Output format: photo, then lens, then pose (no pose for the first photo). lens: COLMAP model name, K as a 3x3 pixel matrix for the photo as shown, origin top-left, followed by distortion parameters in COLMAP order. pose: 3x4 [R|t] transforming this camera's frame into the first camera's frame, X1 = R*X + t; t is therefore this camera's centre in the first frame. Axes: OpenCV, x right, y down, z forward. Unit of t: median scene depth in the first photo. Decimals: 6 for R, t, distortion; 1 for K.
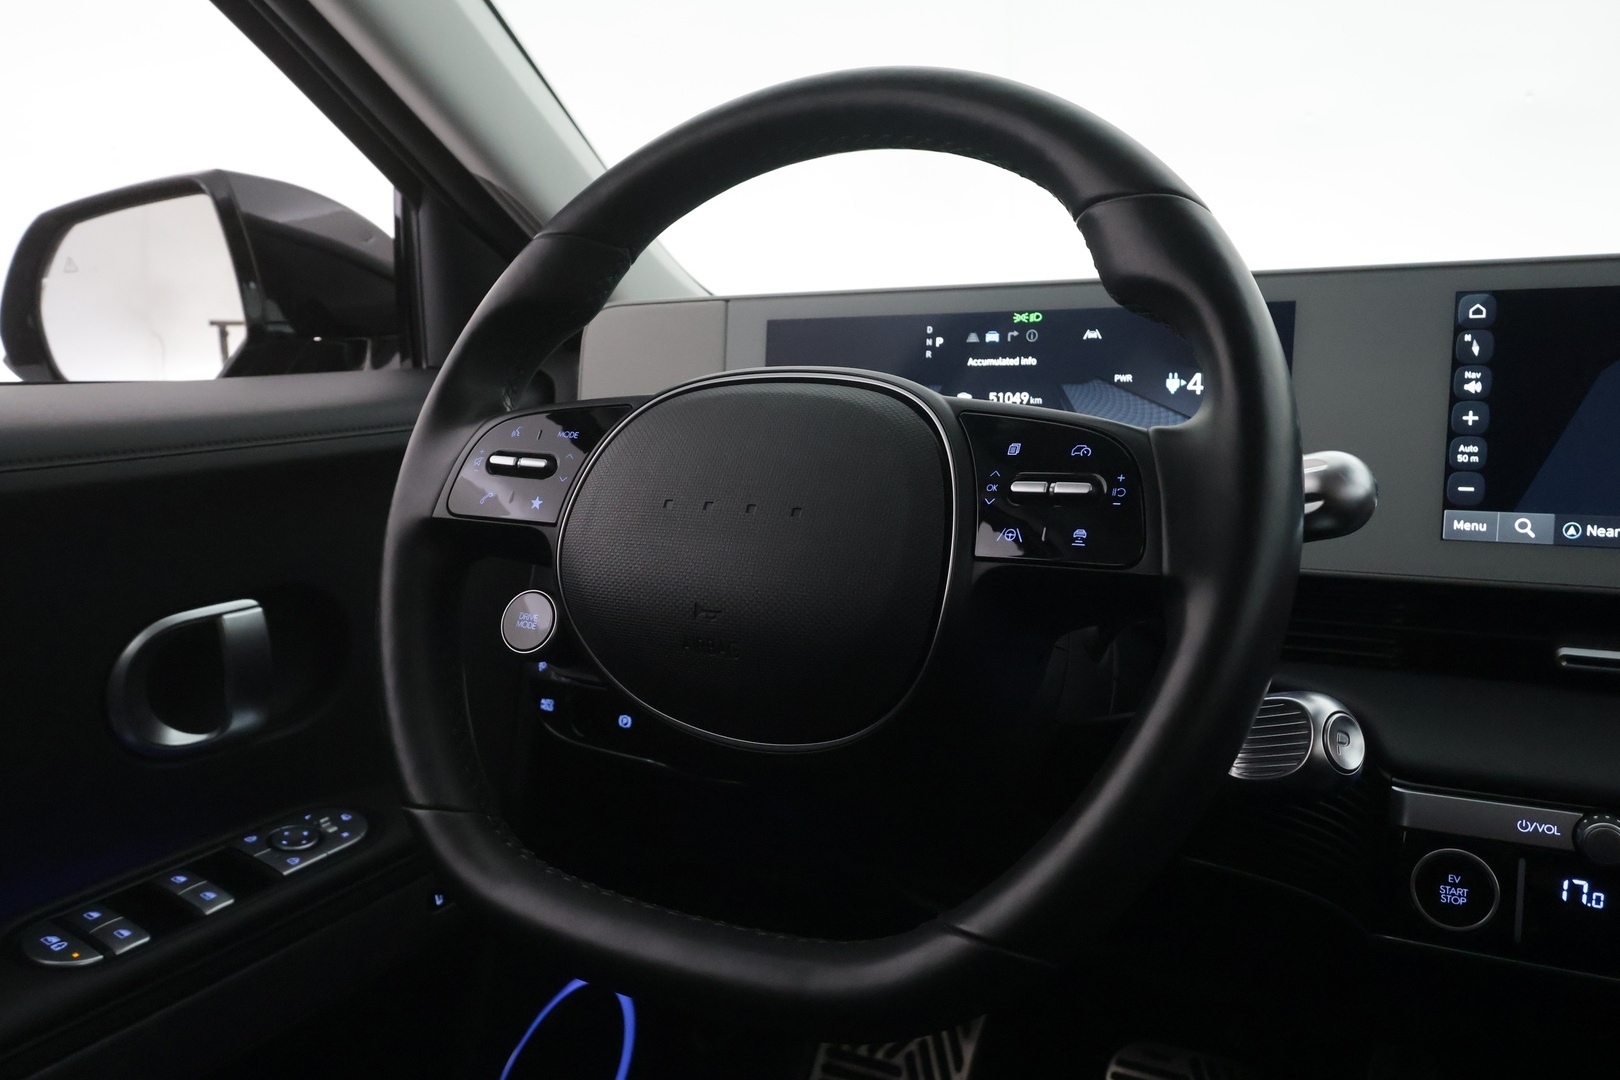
lens RADIAL K [[1270.3, 0, 809.4], [0, 1270.3, 547.0], [0, 0, 1]] dist [0.000181, 0.001321]
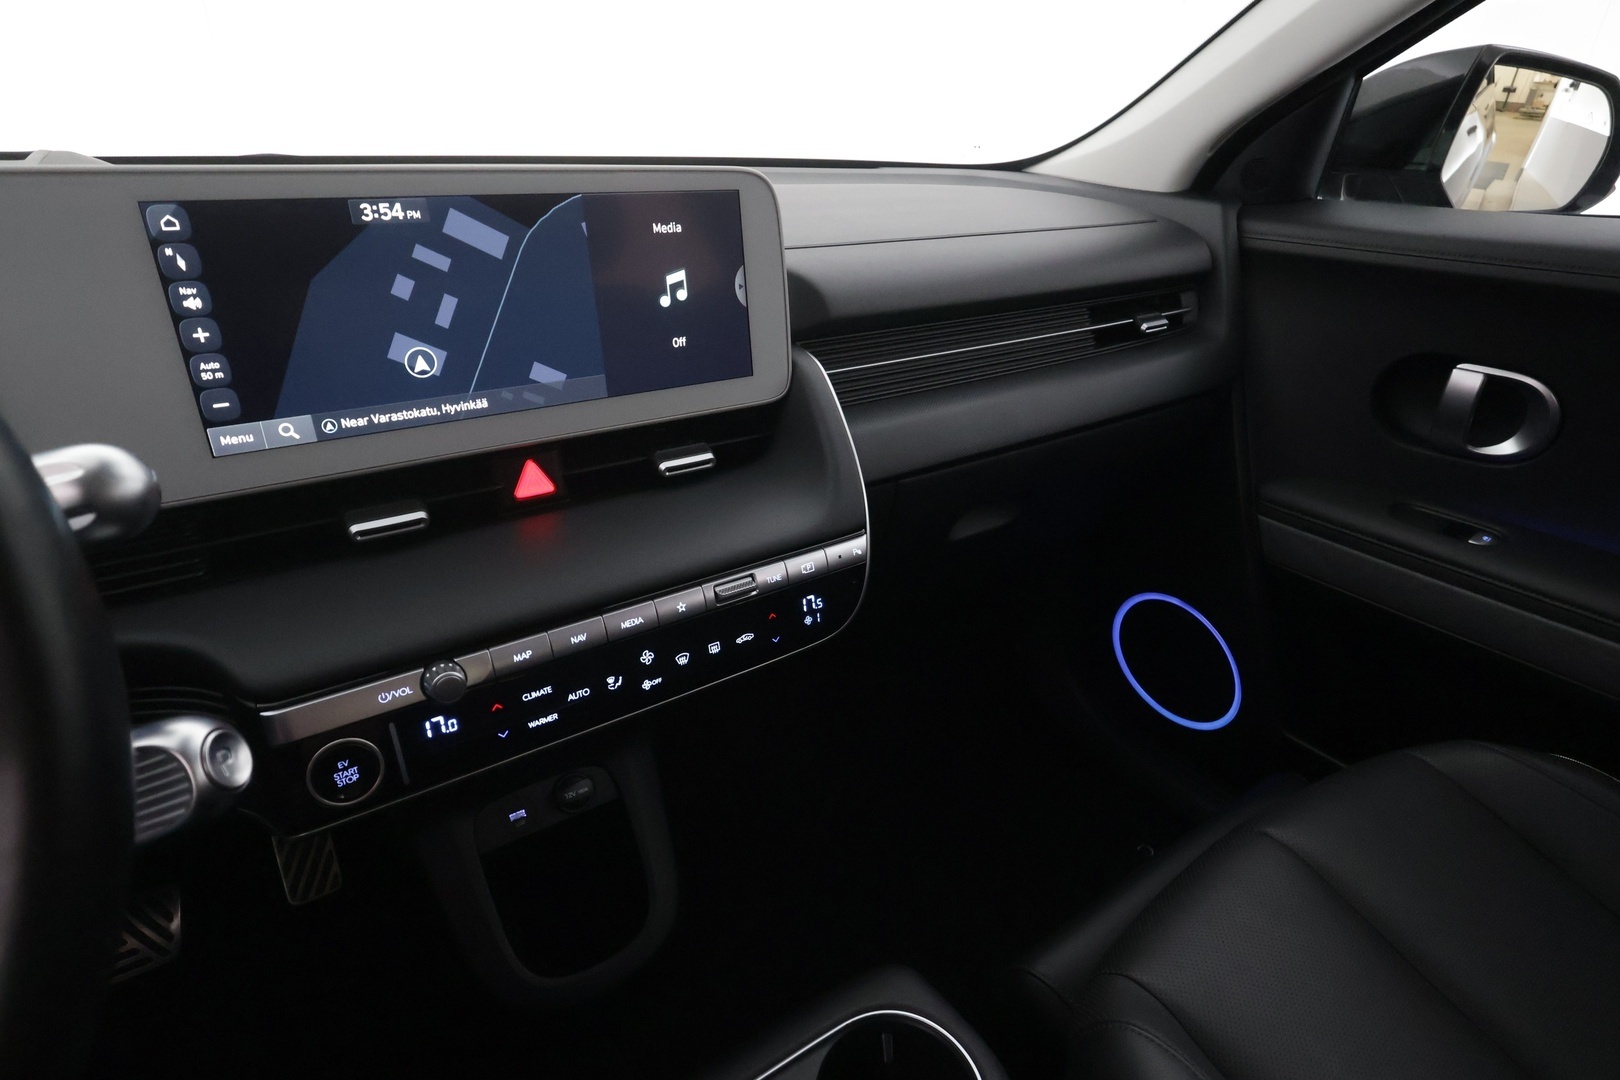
lens RADIAL K [[866.2, 0, 811.8], [0, 866.2, 543.5], [0, 0, 1]] dist [-0.003493, 0.003847]
pose [[0.429768, -0.357995, 0.828939, 0.097081], [0.114069, 0.932215, 0.343458, -0.124342], [-0.895705, -0.053051, 0.441472, 0.246319]]
